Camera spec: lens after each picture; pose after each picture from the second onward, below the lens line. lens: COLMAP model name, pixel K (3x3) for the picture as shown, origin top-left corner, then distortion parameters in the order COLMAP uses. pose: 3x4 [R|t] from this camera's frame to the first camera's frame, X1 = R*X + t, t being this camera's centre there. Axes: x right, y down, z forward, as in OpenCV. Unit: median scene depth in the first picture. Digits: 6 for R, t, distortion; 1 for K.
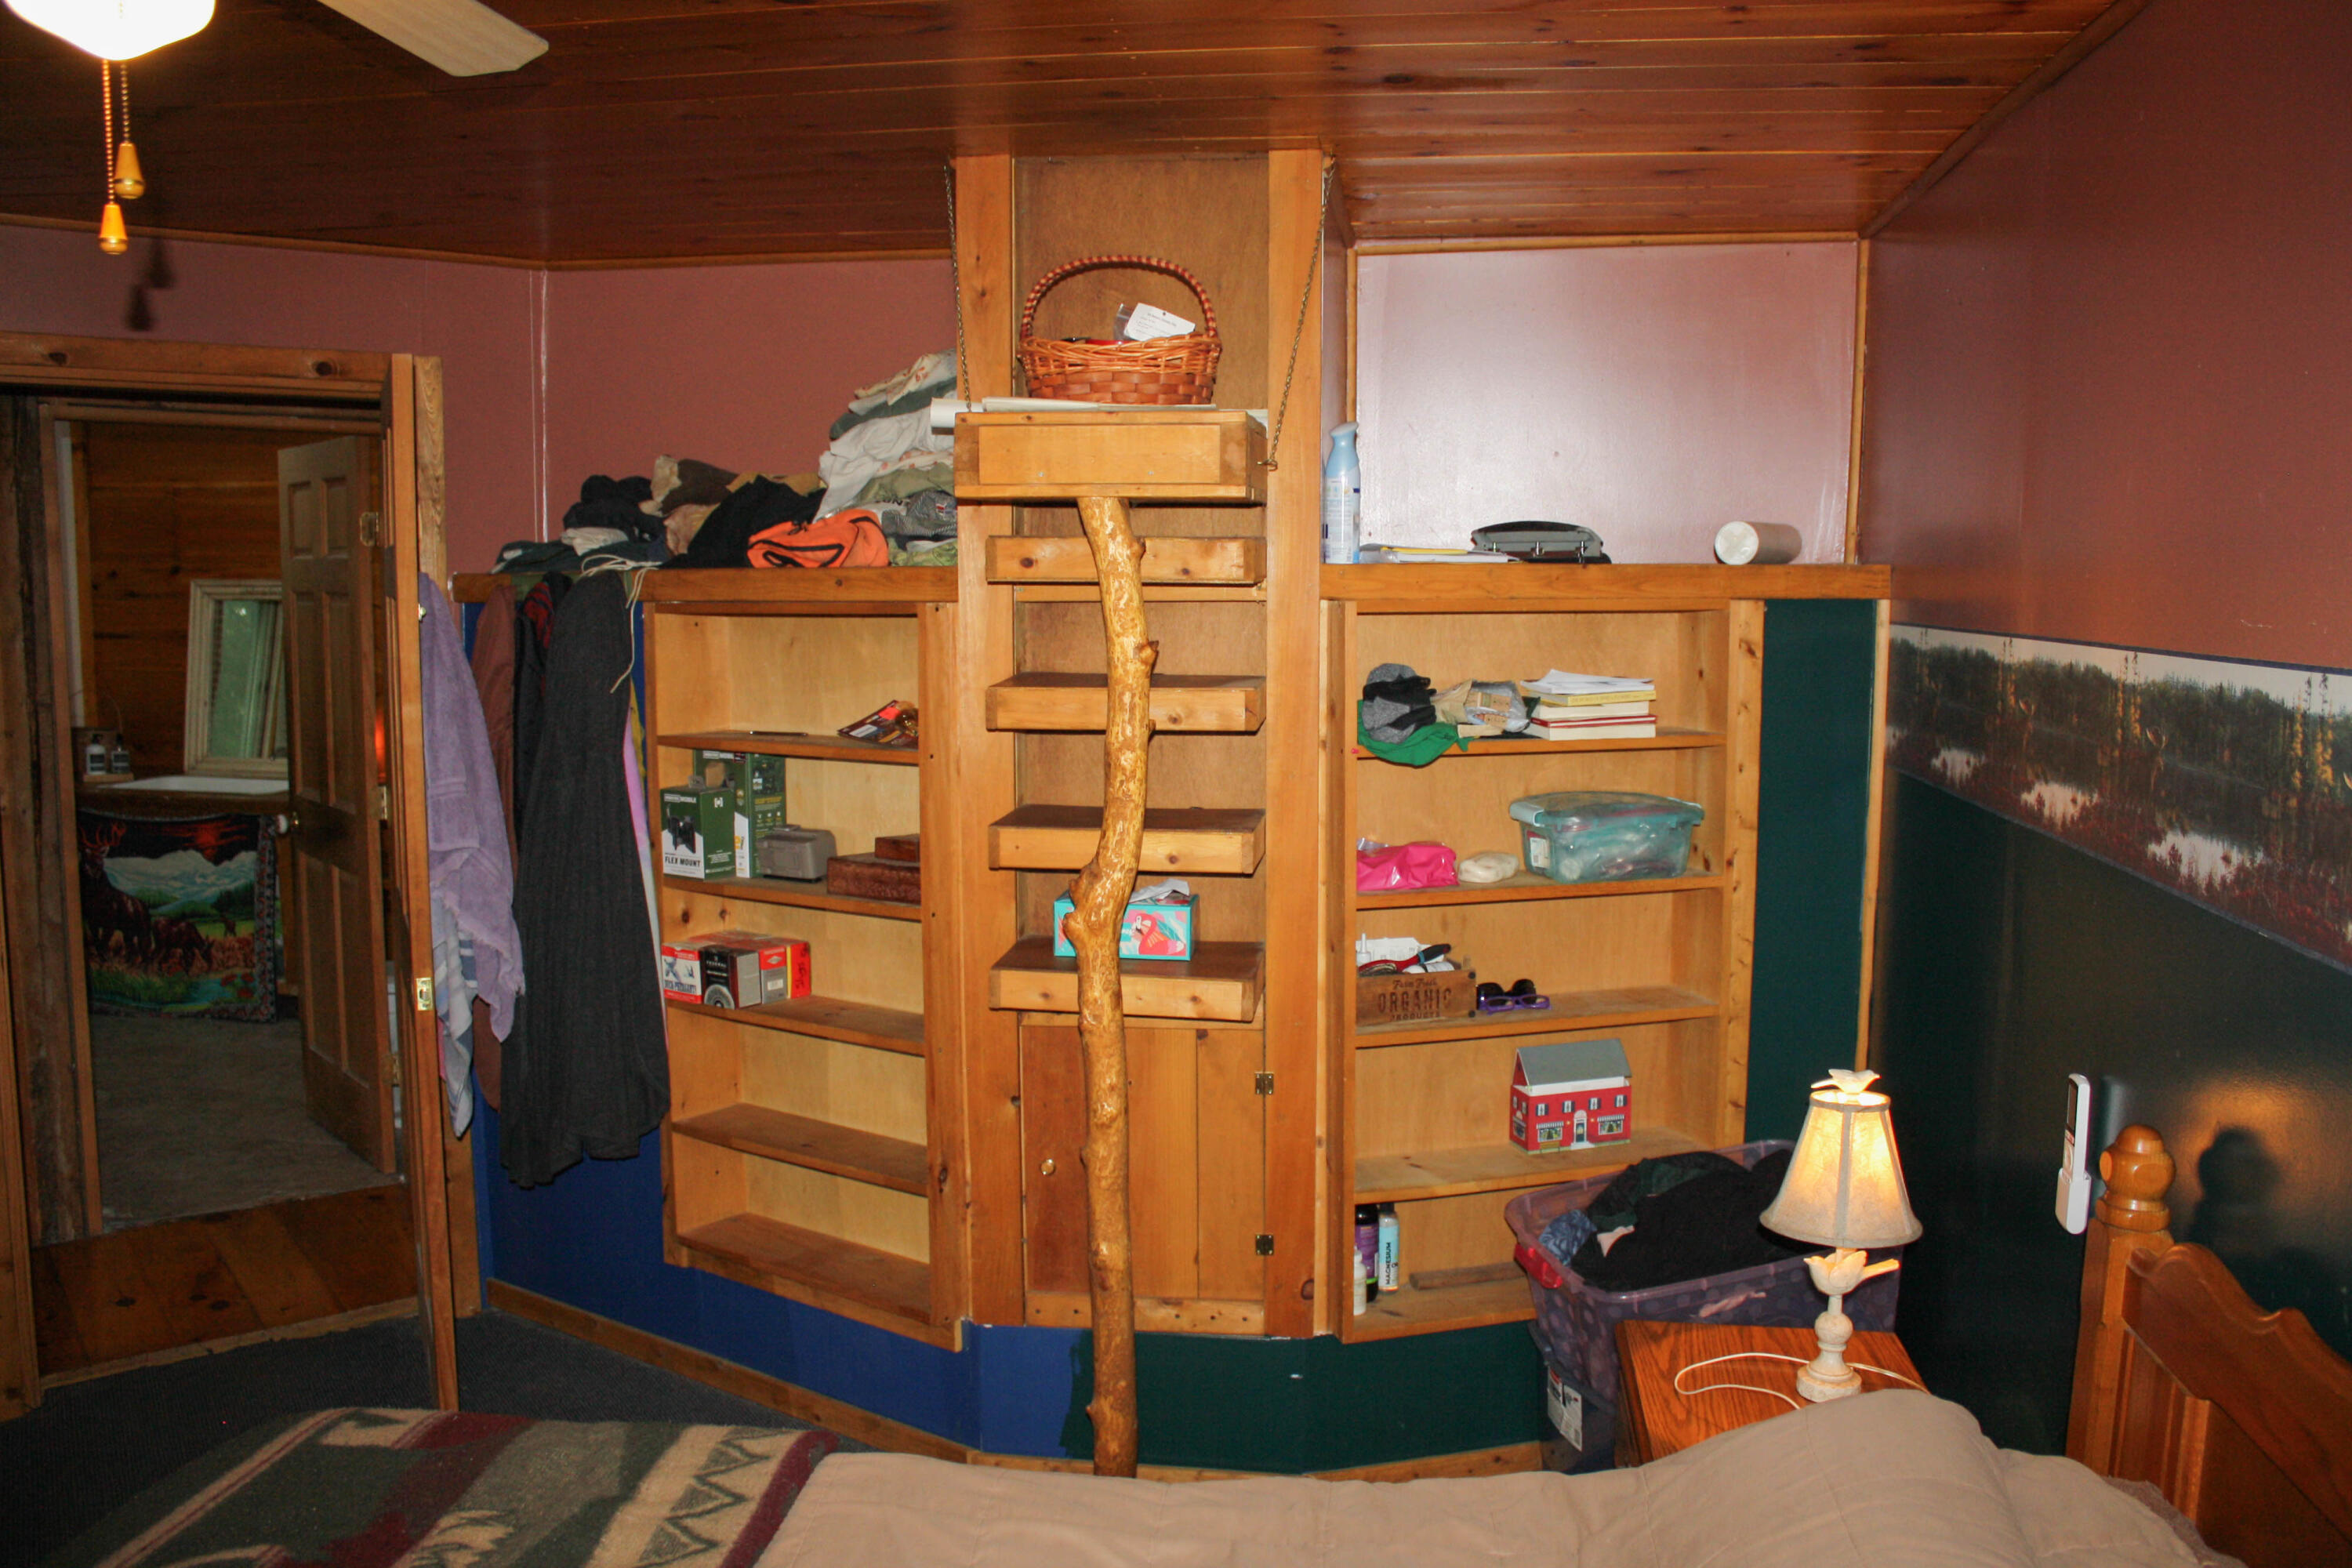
lens RADIAL K [[1968.0, 0, 1189.3], [0, 1968.0, 796.4], [0, 0, 1]] dist [-0.168400, 0.155531]
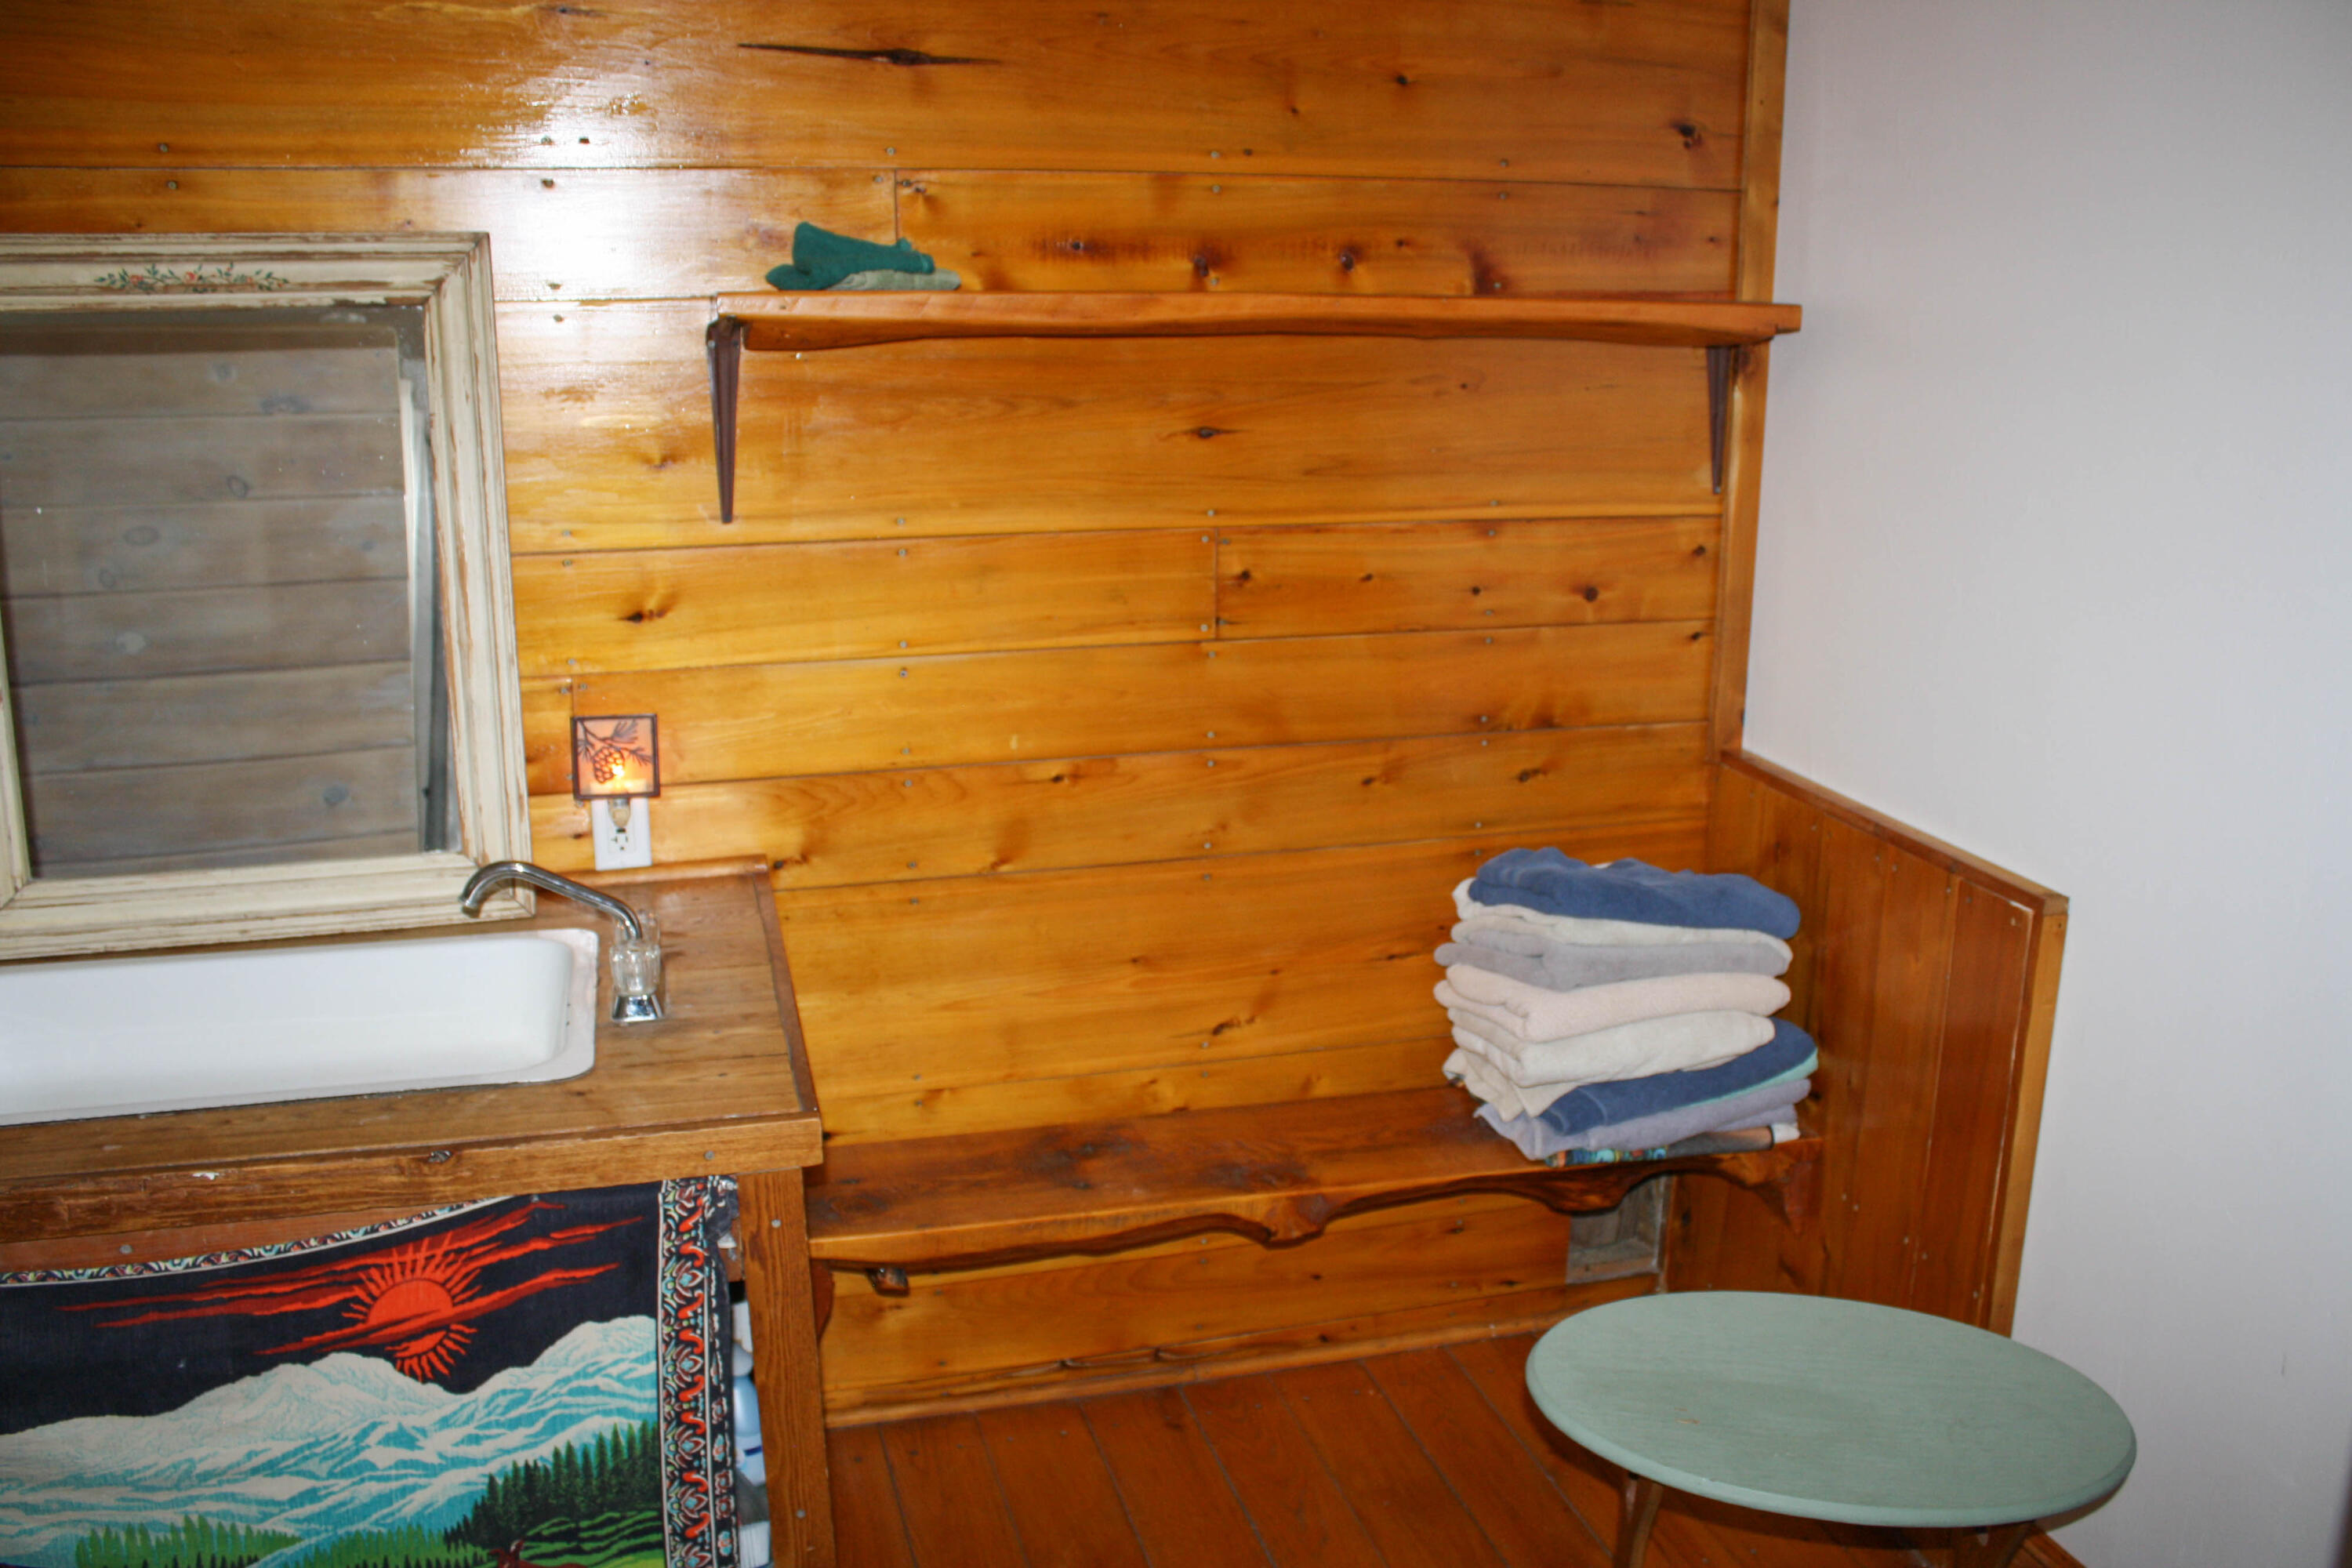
lens RADIAL K [[1968.0, 0, 1189.3], [0, 1968.0, 796.4], [0, 0, 1]] dist [-0.168400, 0.155531]
pose [[0.908485, -0.113840, 0.402114, -1.072256], [0.052136, 0.985540, 0.161221, -0.158654], [-0.414653, -0.125502, 0.901284, 1.543233]]
